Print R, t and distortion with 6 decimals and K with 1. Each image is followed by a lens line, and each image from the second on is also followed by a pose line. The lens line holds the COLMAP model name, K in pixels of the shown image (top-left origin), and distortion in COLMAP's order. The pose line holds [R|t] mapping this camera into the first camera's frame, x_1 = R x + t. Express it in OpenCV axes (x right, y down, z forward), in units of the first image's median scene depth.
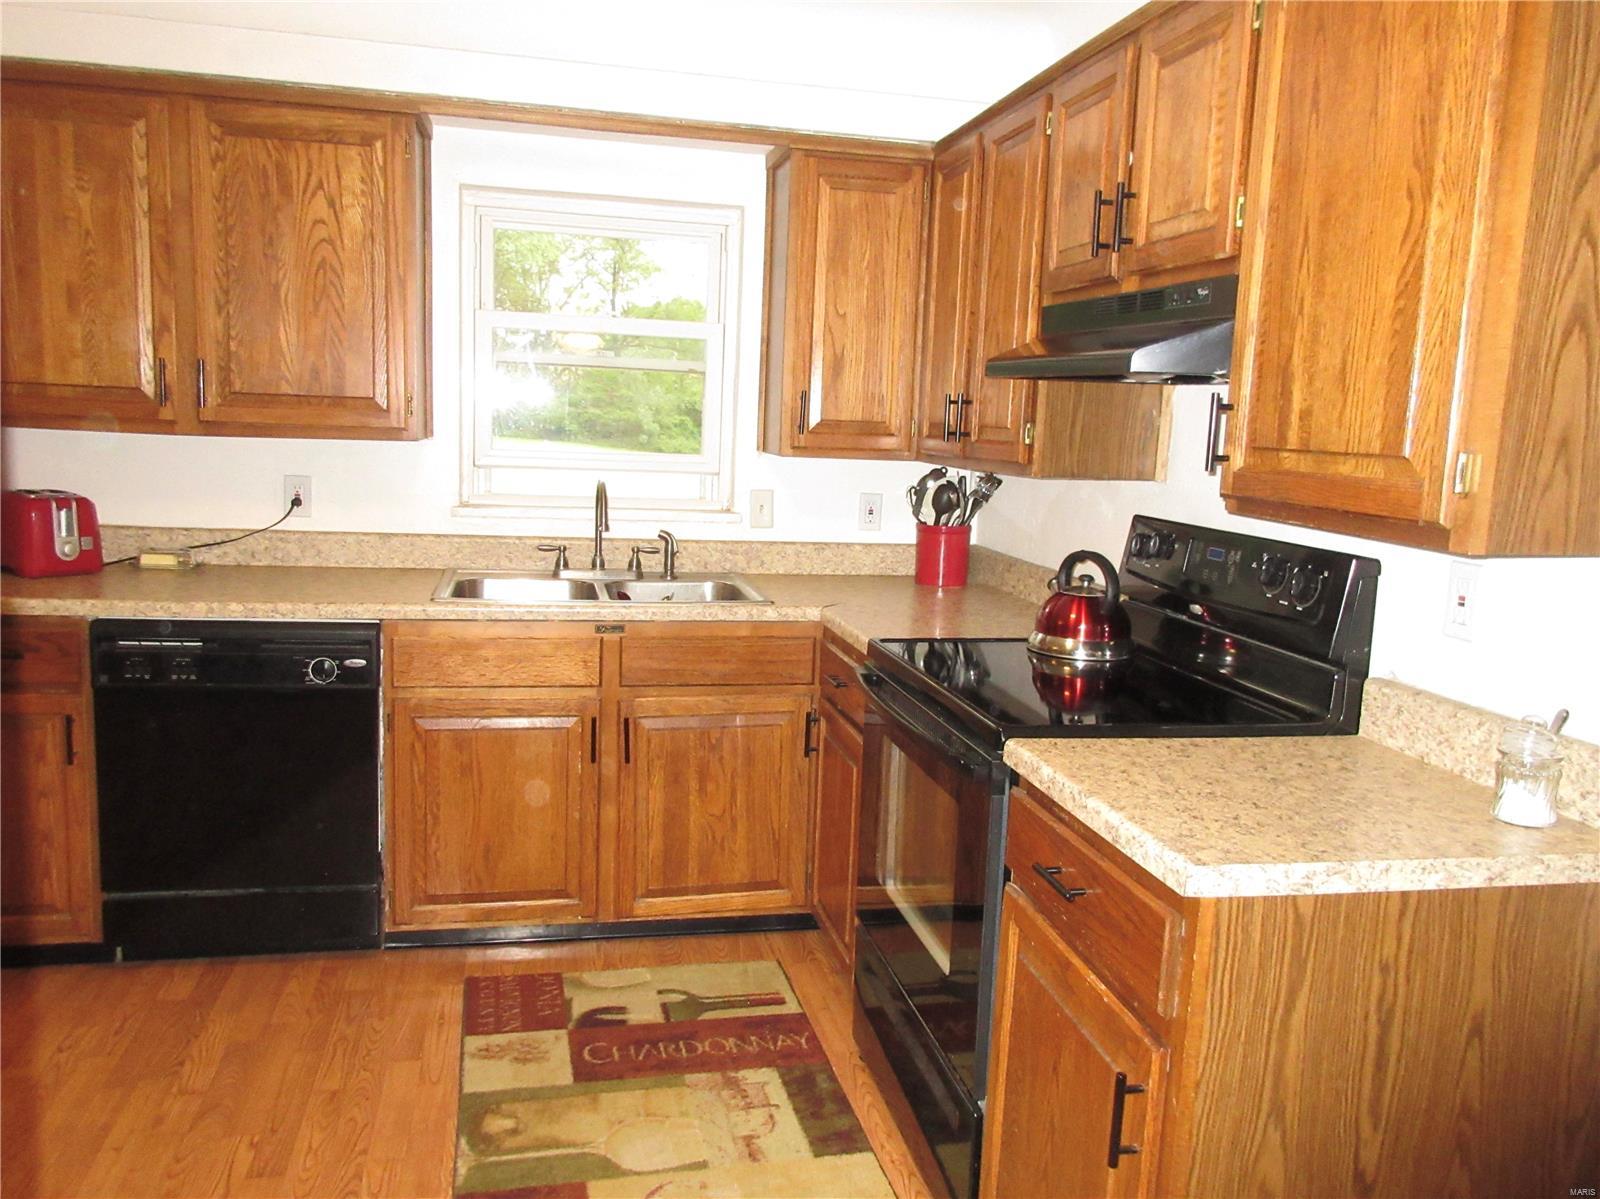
lens RADIAL K [[1236.3, 0, 800.0], [0, 1236.3, 599.5], [0, 0, 1]] dist [0.015122, 0.003404]
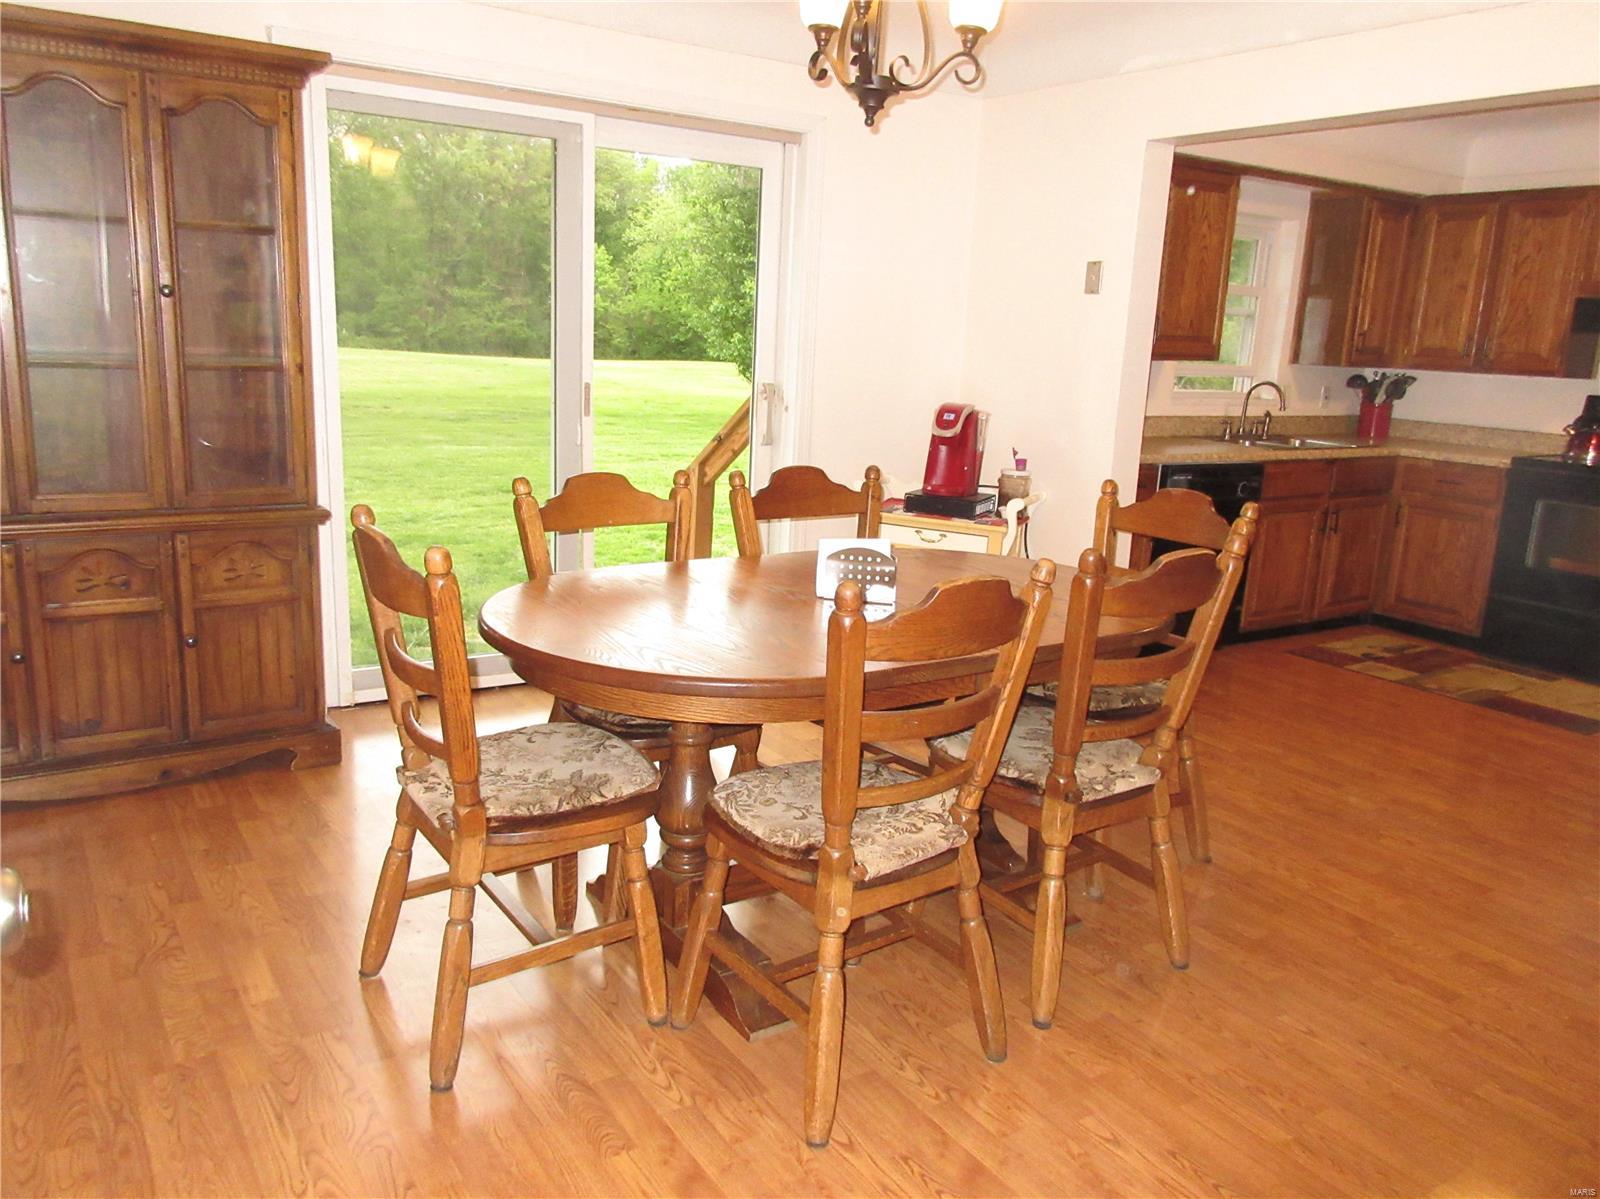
lens RADIAL K [[1215.3, 0, 810.0], [0, 1215.3, 597.5], [0, 0, 1]] dist [0.025591, -0.005311]
pose [[0.929309, -0.079290, 0.360691, -1.629540], [0.044824, 0.993676, 0.102948, 0.000739], [-0.366573, -0.079503, 0.926986, -0.461508]]
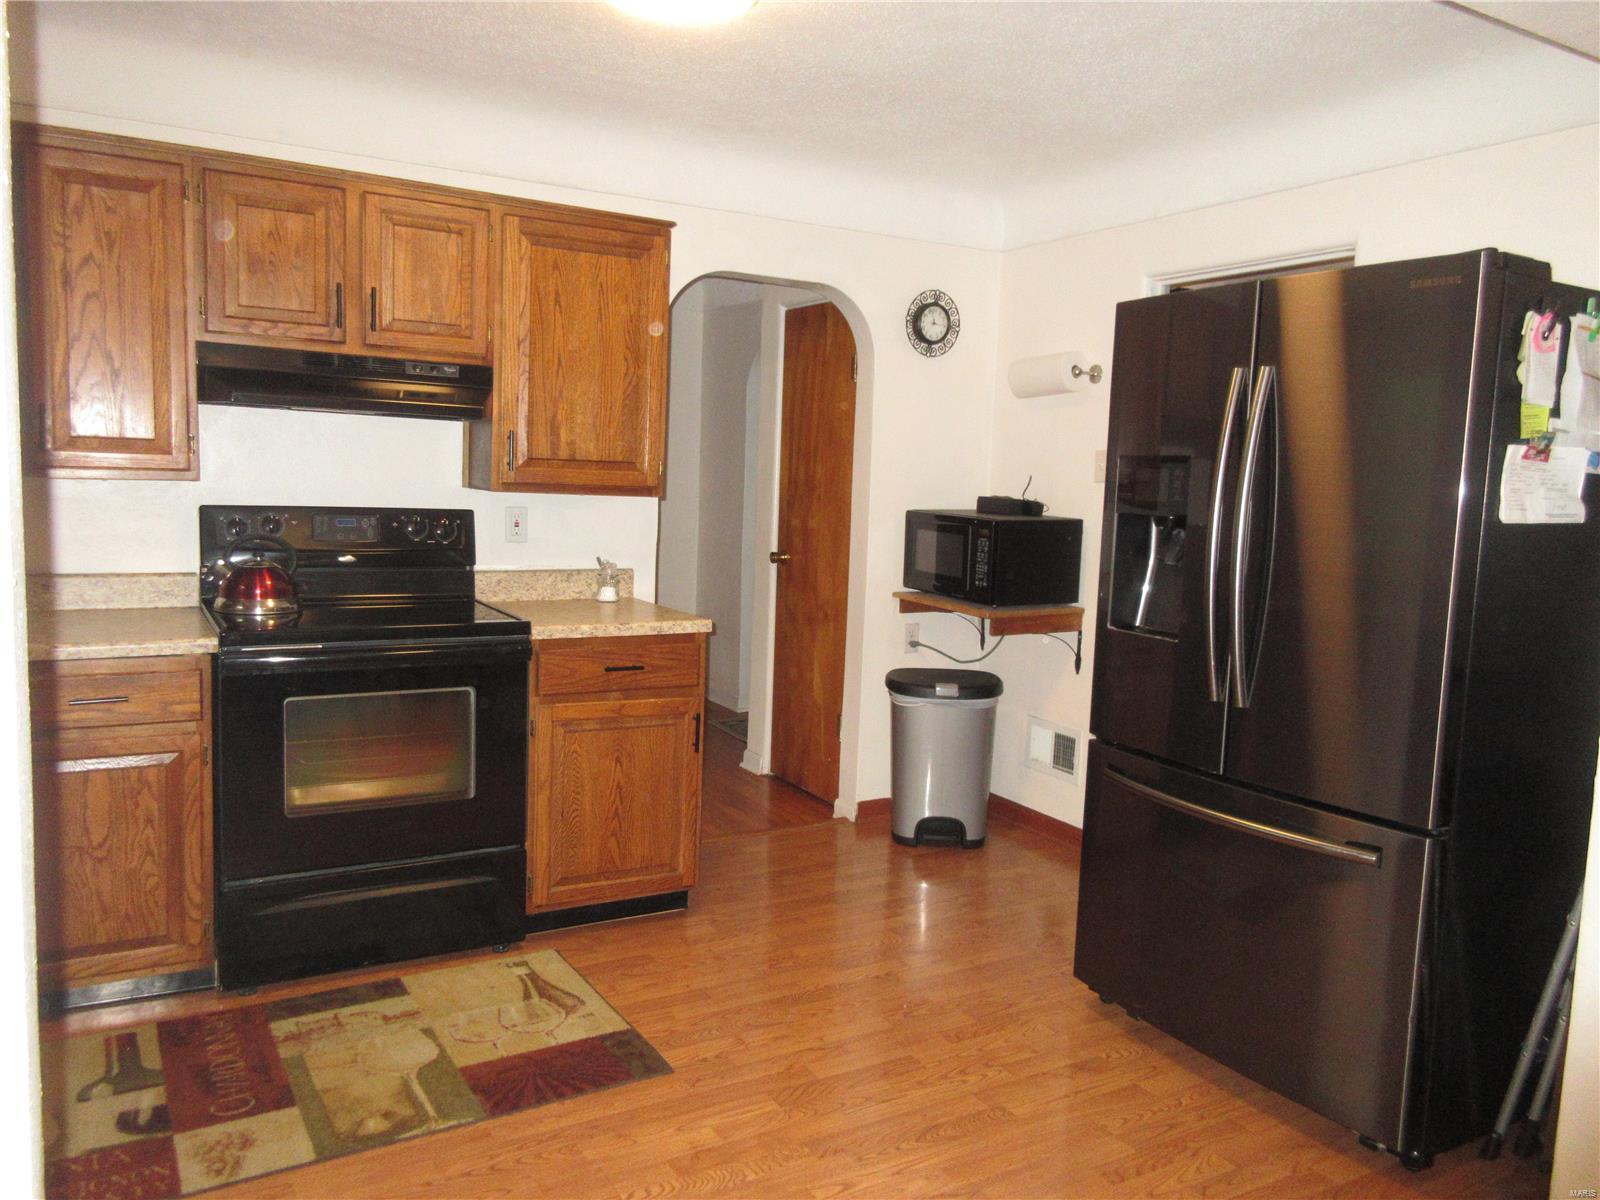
lens RADIAL K [[1197.0, 0, 800.0], [0, 1197.0, 600.0], [0, 0, 1]] dist [0.003361, 0.000684]
pose [[-0.304747, -0.155803, 0.939604, -1.004583], [0.090632, 0.977309, 0.191450, -0.141170], [-0.948111, 0.143502, -0.283711, 0.715887]]
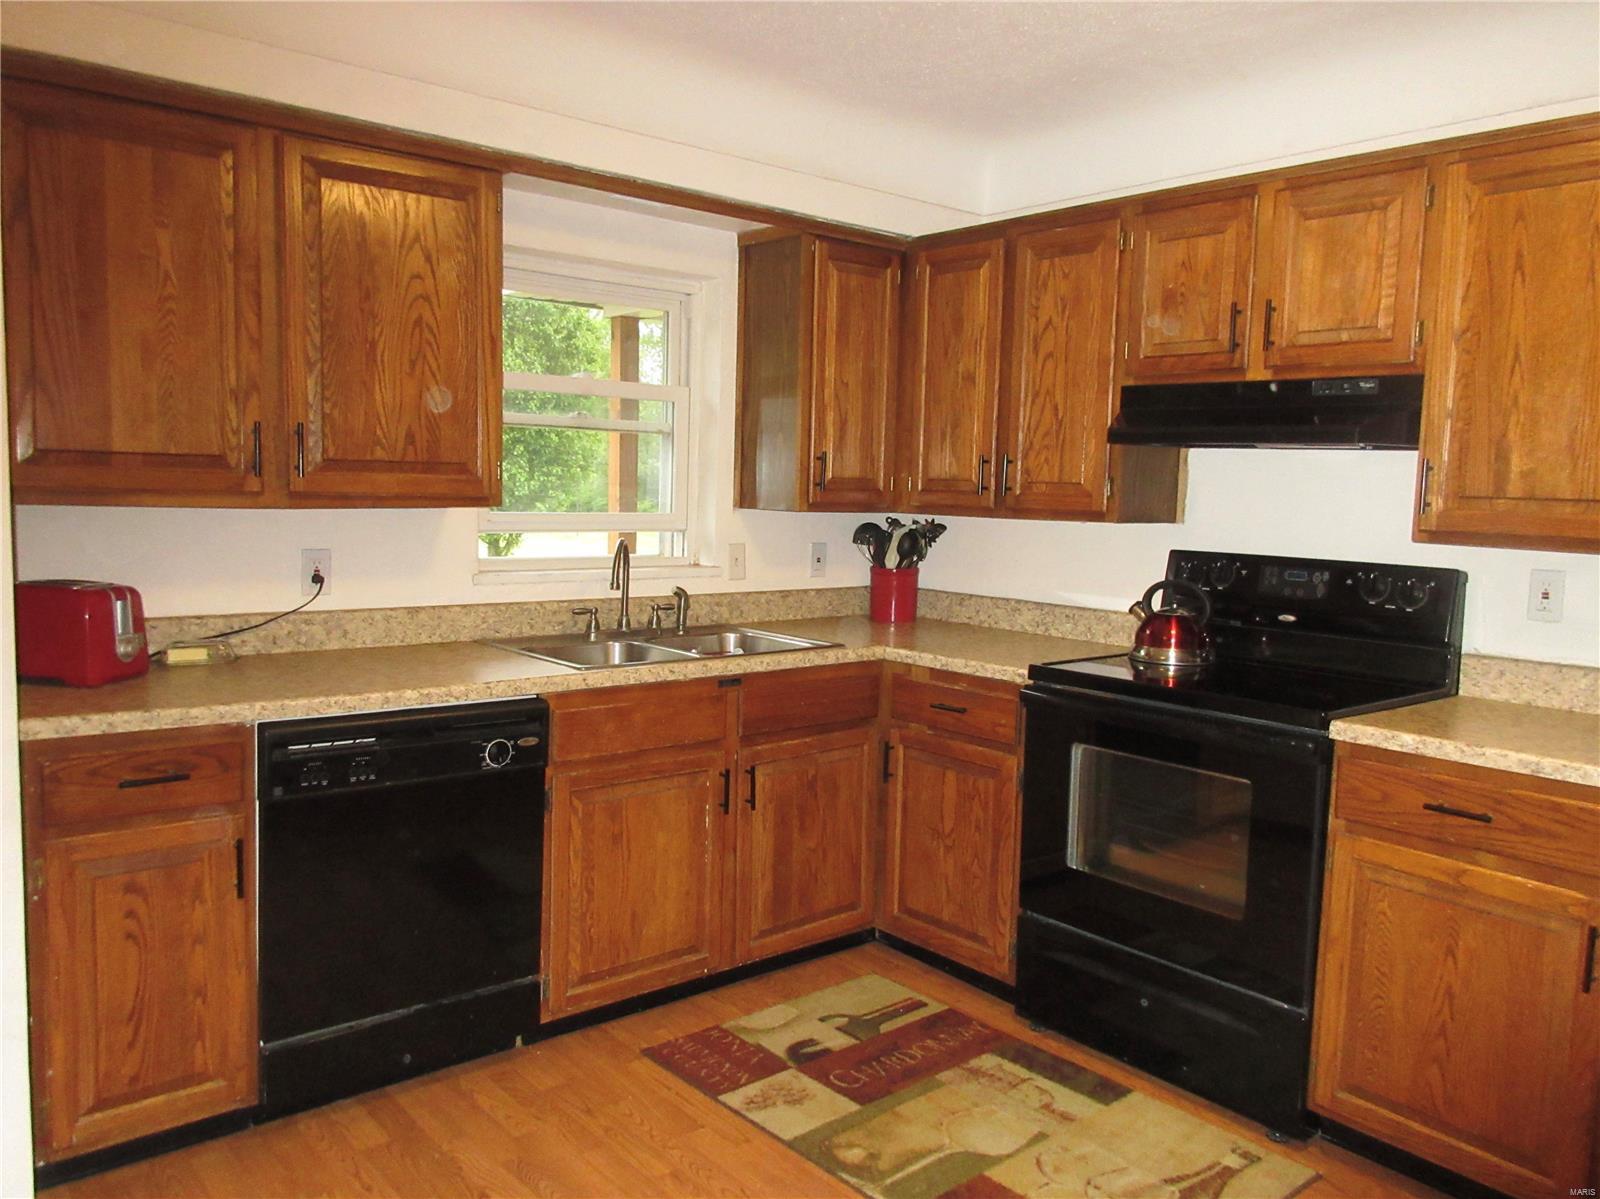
lens RADIAL K [[1231.6, 0, 800.0], [0, 1231.6, 599.5], [0, 0, 1]] dist [0.017549, 0.003671]
pose [[0.882218, -0.062691, 0.466650, -0.600767], [0.079031, 0.996752, -0.015505, -0.026041], [-0.464162, 0.050559, 0.884306, 0.059173]]
